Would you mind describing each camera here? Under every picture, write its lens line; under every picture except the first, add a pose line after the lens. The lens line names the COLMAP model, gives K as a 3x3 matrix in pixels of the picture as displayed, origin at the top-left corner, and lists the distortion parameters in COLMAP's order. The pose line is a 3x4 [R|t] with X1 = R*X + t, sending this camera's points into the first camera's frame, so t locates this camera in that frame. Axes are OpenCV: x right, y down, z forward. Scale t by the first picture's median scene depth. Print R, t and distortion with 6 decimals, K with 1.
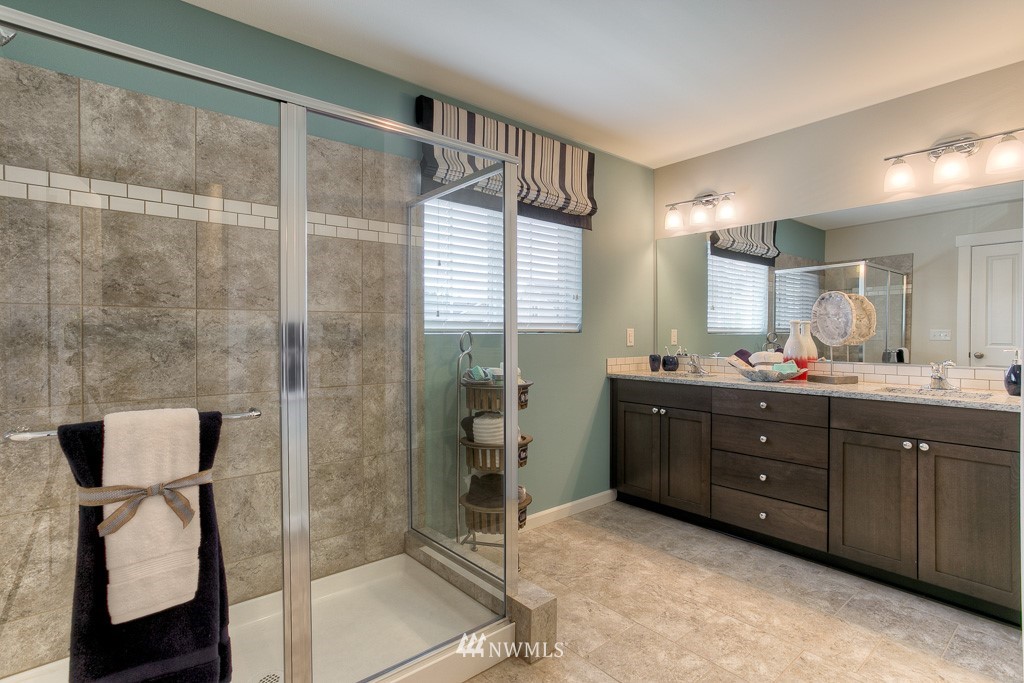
lens RADIAL K [[508.6, 0, 512.3], [0, 508.6, 340.0], [0, 0, 1]] dist [-0.026414, 0.009681]
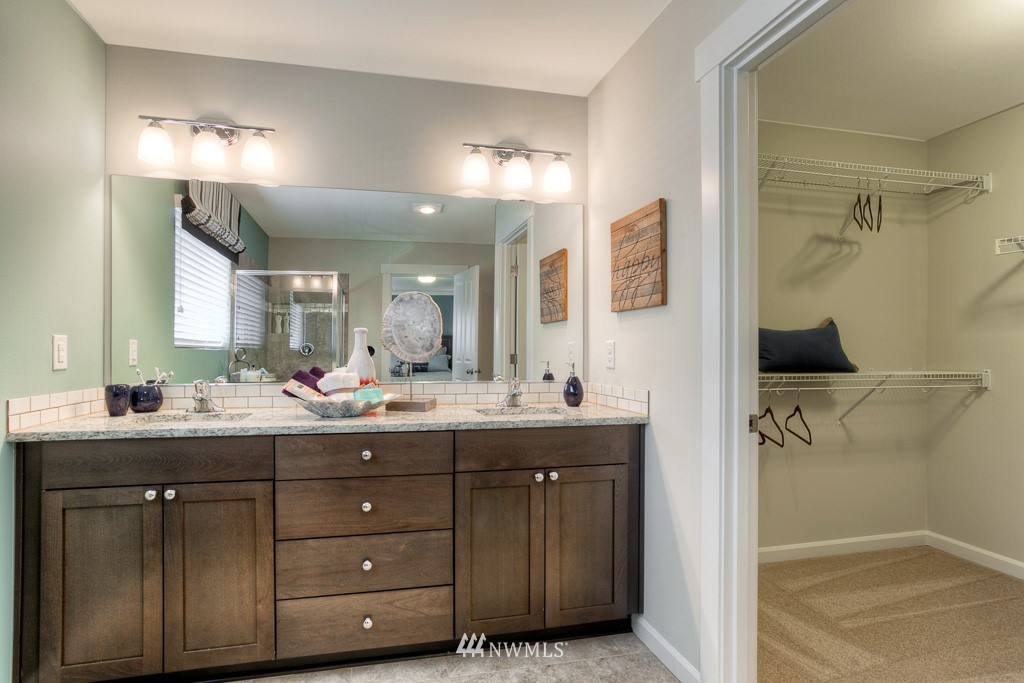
lens RADIAL K [[508.6, 0, 481.5], [0, 508.6, 352.3], [0, 0, 1]] dist [-0.026414, 0.009681]
pose [[0.468163, -0.001953, 0.883640, -0.010423], [0.010645, 0.999937, -0.003430, 0.000409], [-0.883578, 0.011012, 0.468155, 0.509215]]
